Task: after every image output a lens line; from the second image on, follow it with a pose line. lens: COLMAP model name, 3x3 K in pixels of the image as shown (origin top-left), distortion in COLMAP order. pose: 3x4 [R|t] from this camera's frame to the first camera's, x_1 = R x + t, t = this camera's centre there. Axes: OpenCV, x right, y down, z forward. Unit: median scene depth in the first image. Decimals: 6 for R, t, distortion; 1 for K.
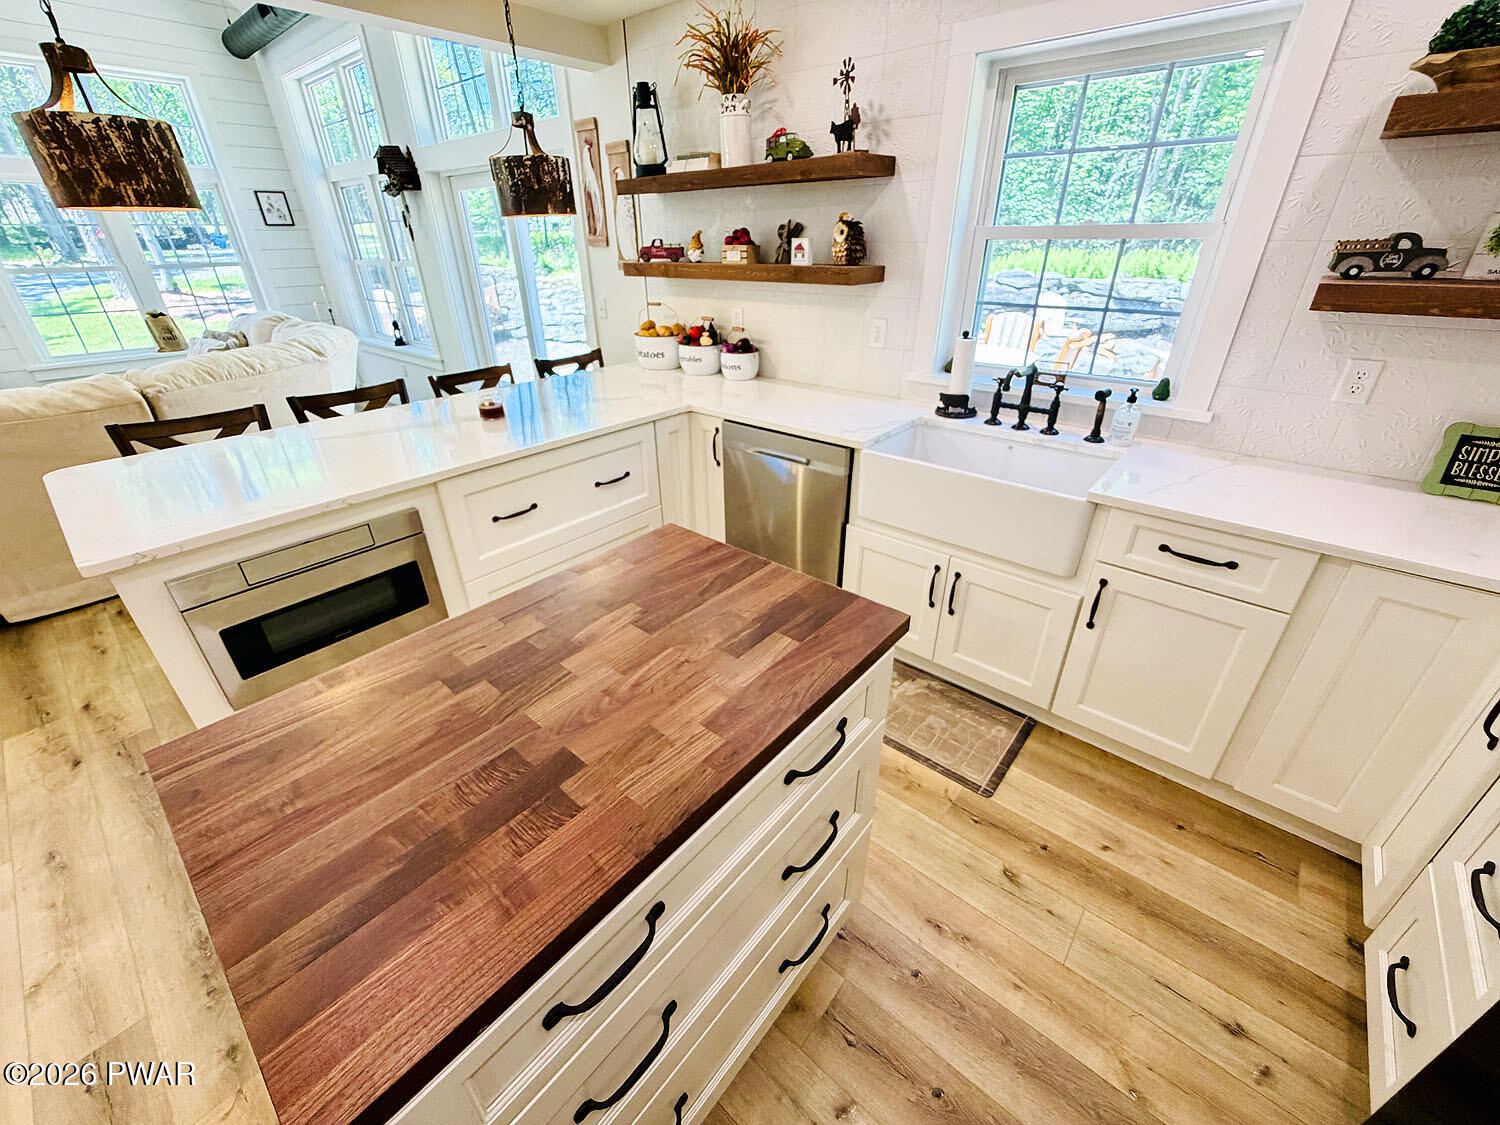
lens RADIAL K [[601.9, 0, 749.6], [0, 601.9, 564.5], [0, 0, 1]] dist [-0.006880, 0.001448]
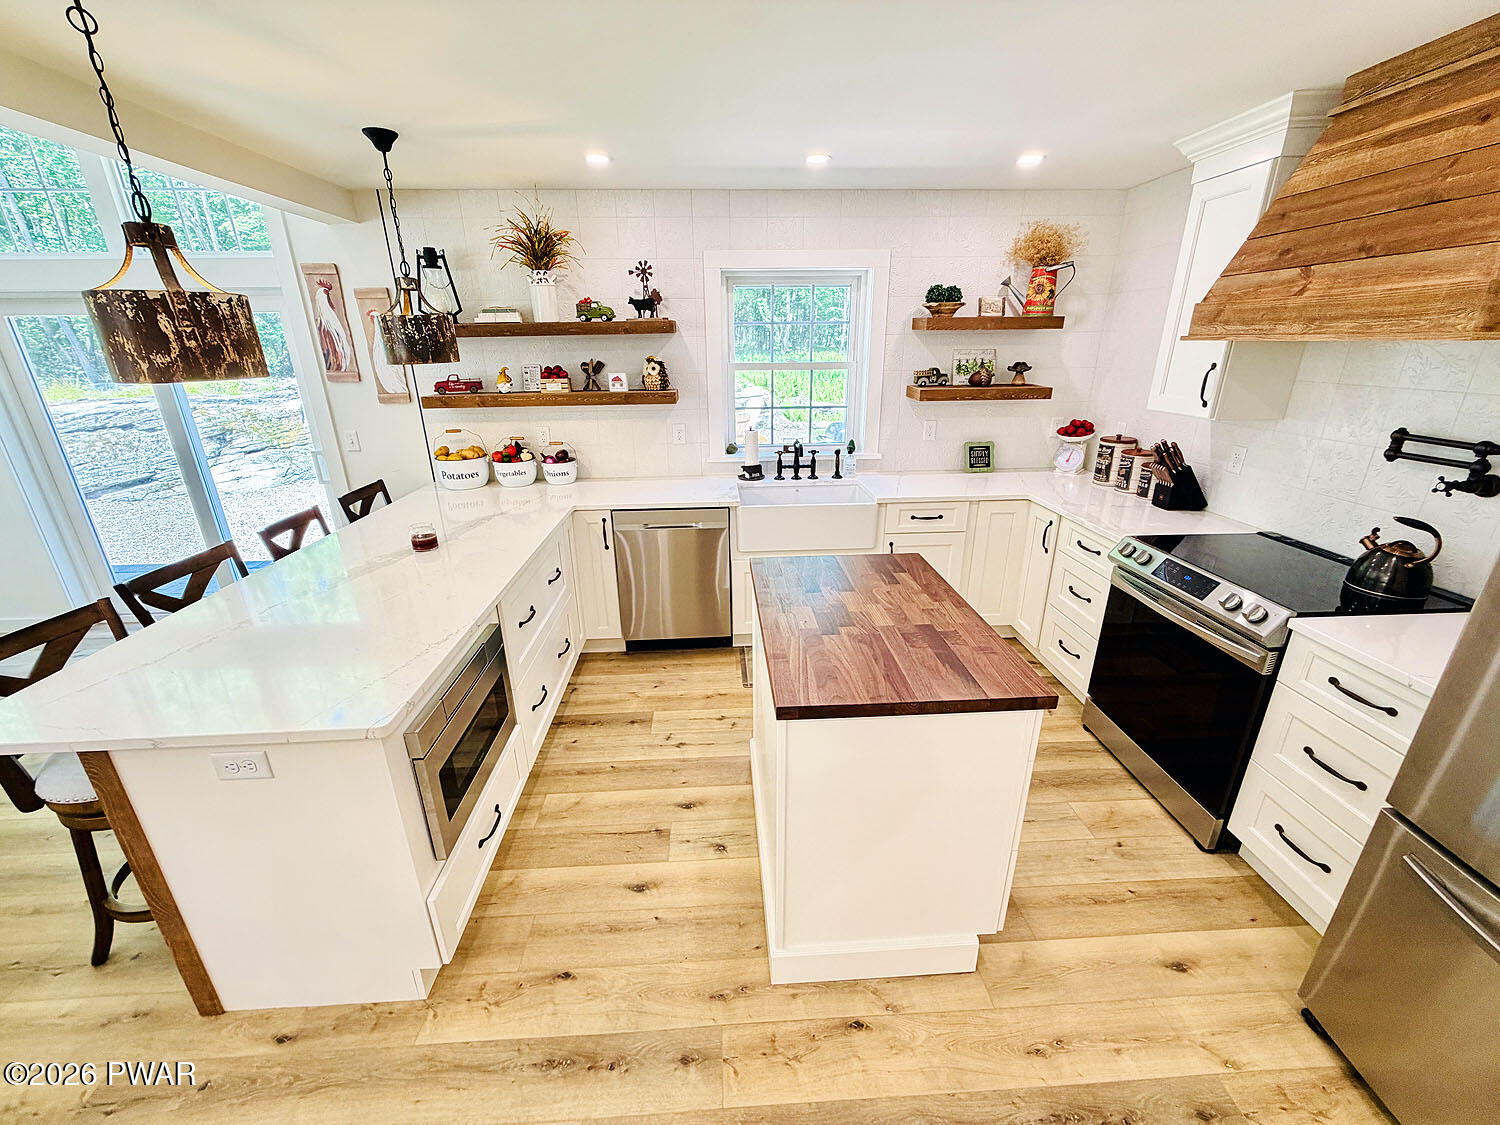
lens RADIAL K [[601.9, 0, 747.5], [0, 601.9, 563.6], [0, 0, 1]] dist [-0.006880, 0.001448]
pose [[0.717992, -0.239475, 0.653559, -0.732911], [0.335296, 0.941826, -0.023251, -0.014994], [-0.609971, 0.235830, 0.756518, -0.098584]]
